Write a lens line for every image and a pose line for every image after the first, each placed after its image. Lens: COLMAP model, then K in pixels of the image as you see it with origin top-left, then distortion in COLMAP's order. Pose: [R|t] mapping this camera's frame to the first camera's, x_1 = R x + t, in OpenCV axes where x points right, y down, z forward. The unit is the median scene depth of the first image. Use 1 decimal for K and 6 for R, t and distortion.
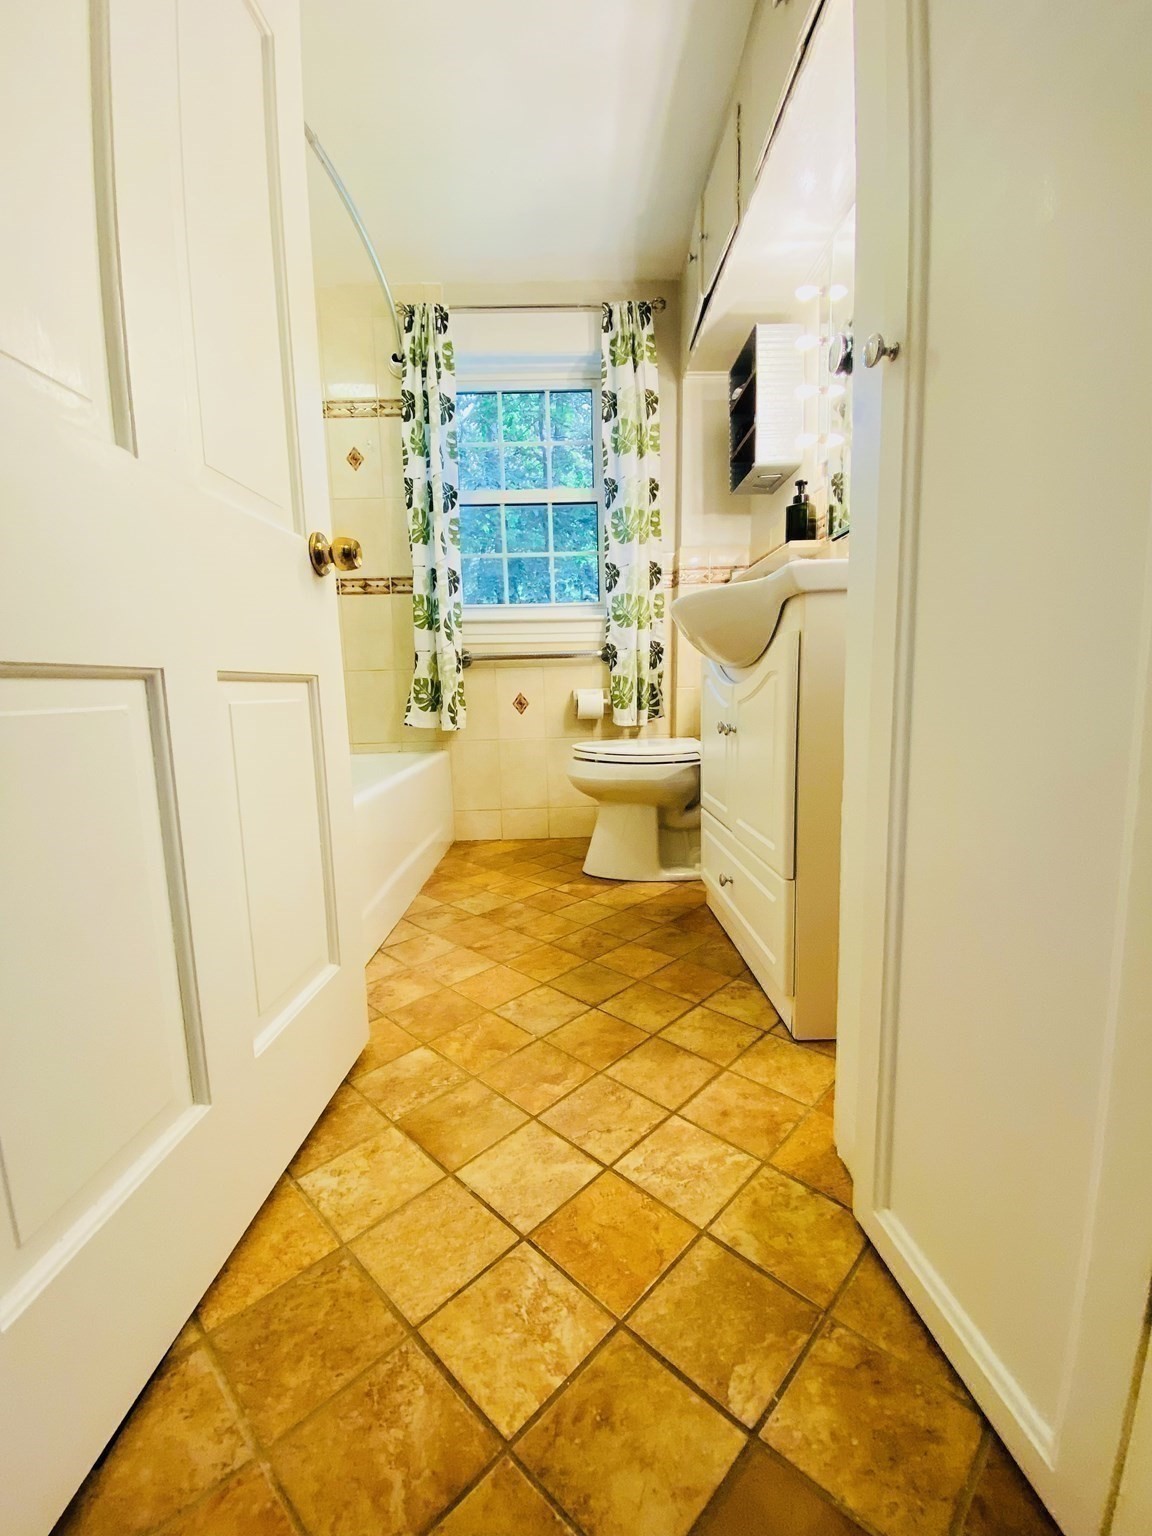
lens RADIAL K [[580.1, 0, 576.0], [0, 580.1, 768.0], [0, 0, 1]] dist [-0.060287, -0.000110]
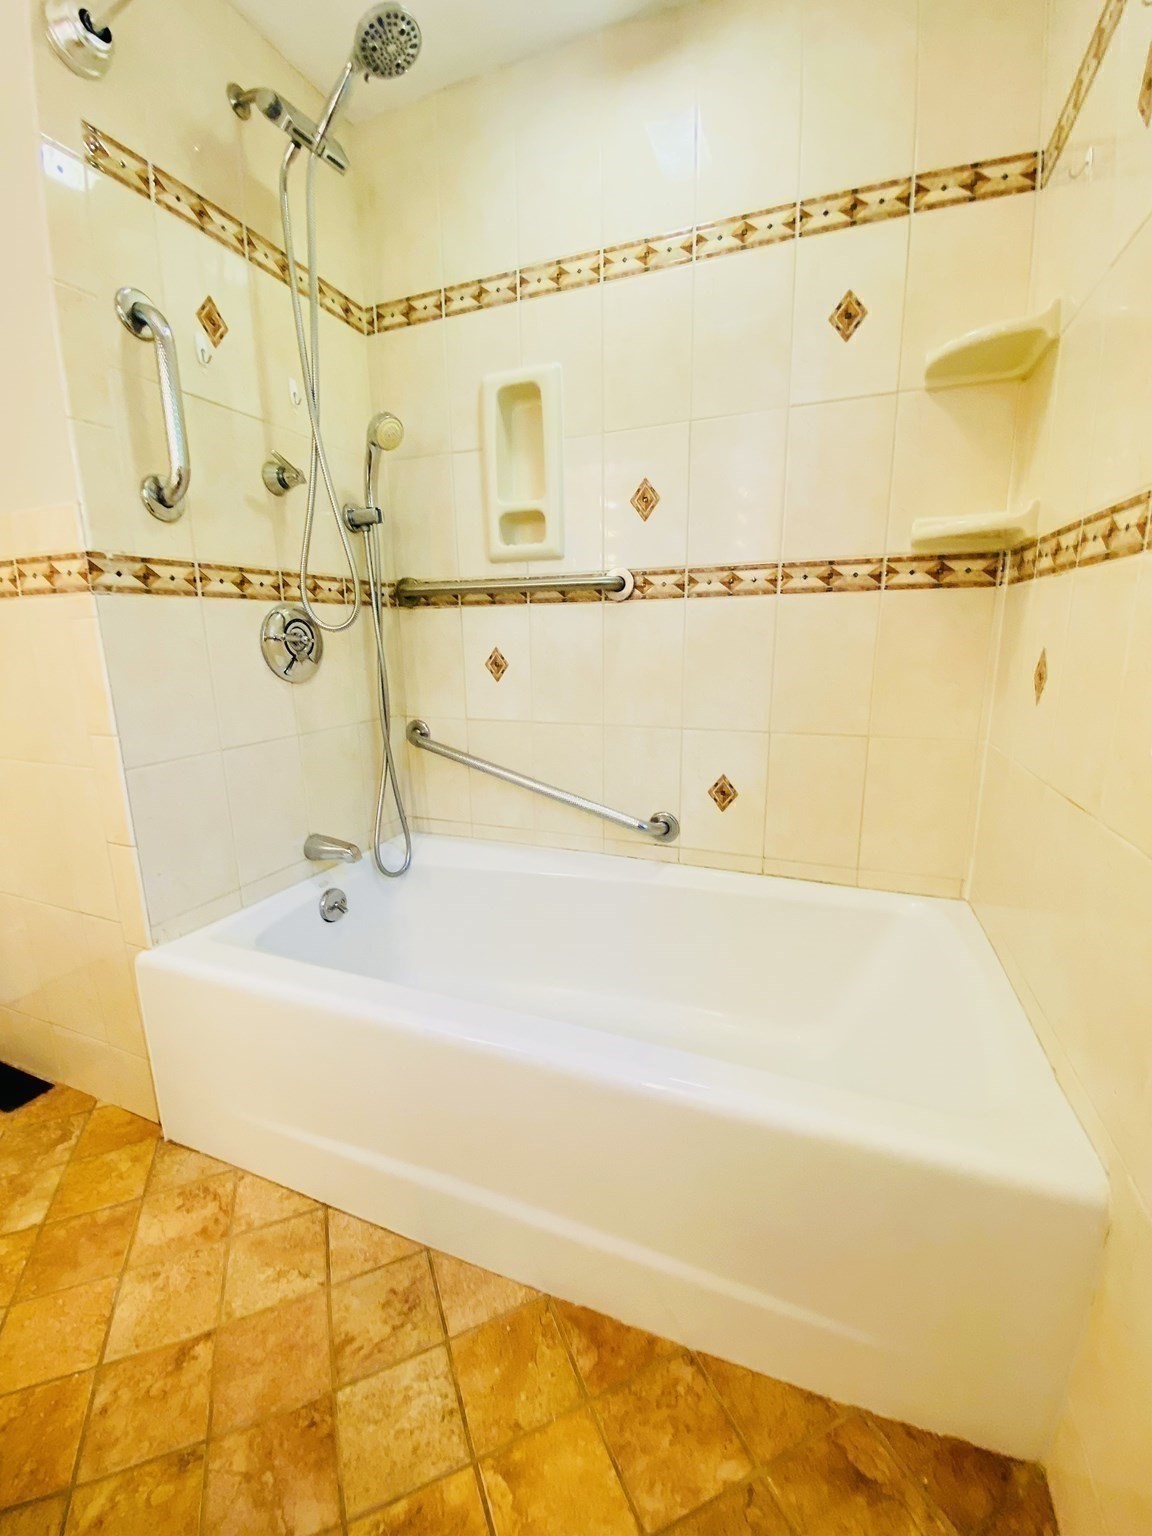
lens RADIAL K [[612.1, 0, 559.5], [0, 612.1, 761.5], [0, 0, 1]] dist [0.025818, -0.019743]
pose [[-0.390347, 0.215735, -0.895035, 0.063404], [-0.090469, 0.958466, 0.270479, -0.270807], [0.916212, 0.186553, -0.354617, 0.898979]]
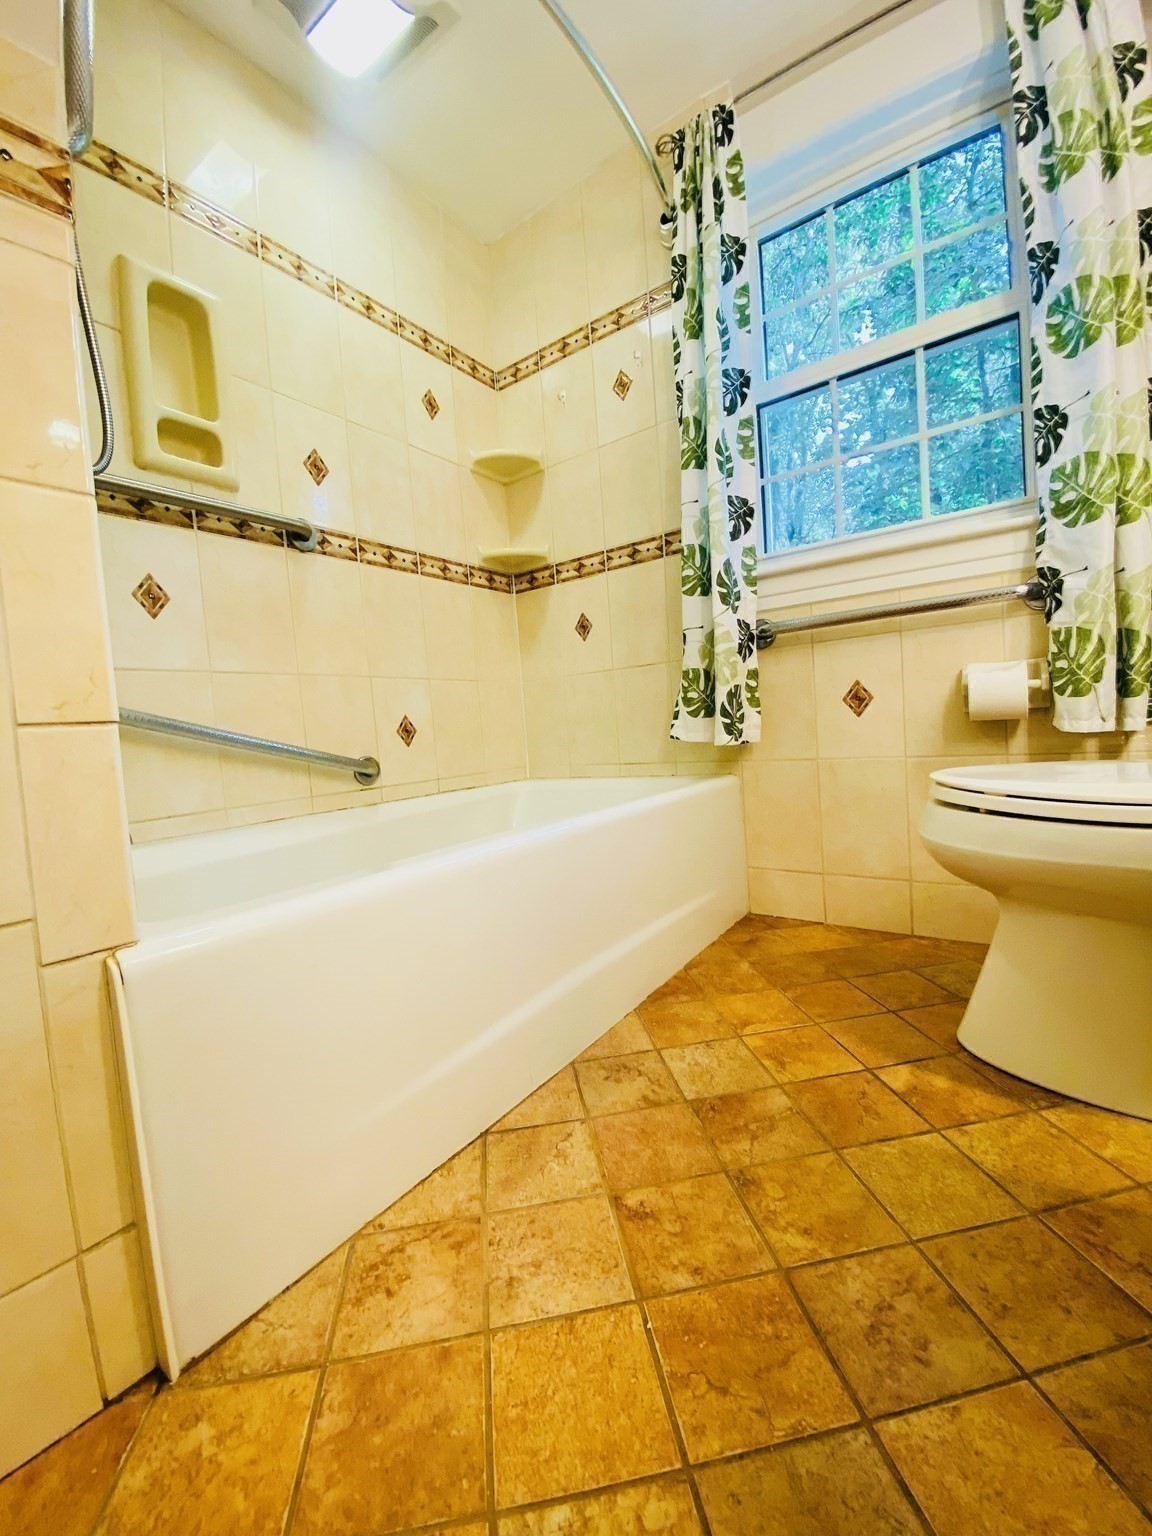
lens RADIAL K [[603.9, 0, 576.0], [0, 603.9, 768.0], [0, 0, 1]] dist [0.000157, -0.014177]
pose [[0.792220, 0.009229, -0.610165, 0.056068], [-0.026835, 0.999445, -0.019724, -0.022094], [0.609645, 0.032000, 0.792028, 0.360521]]
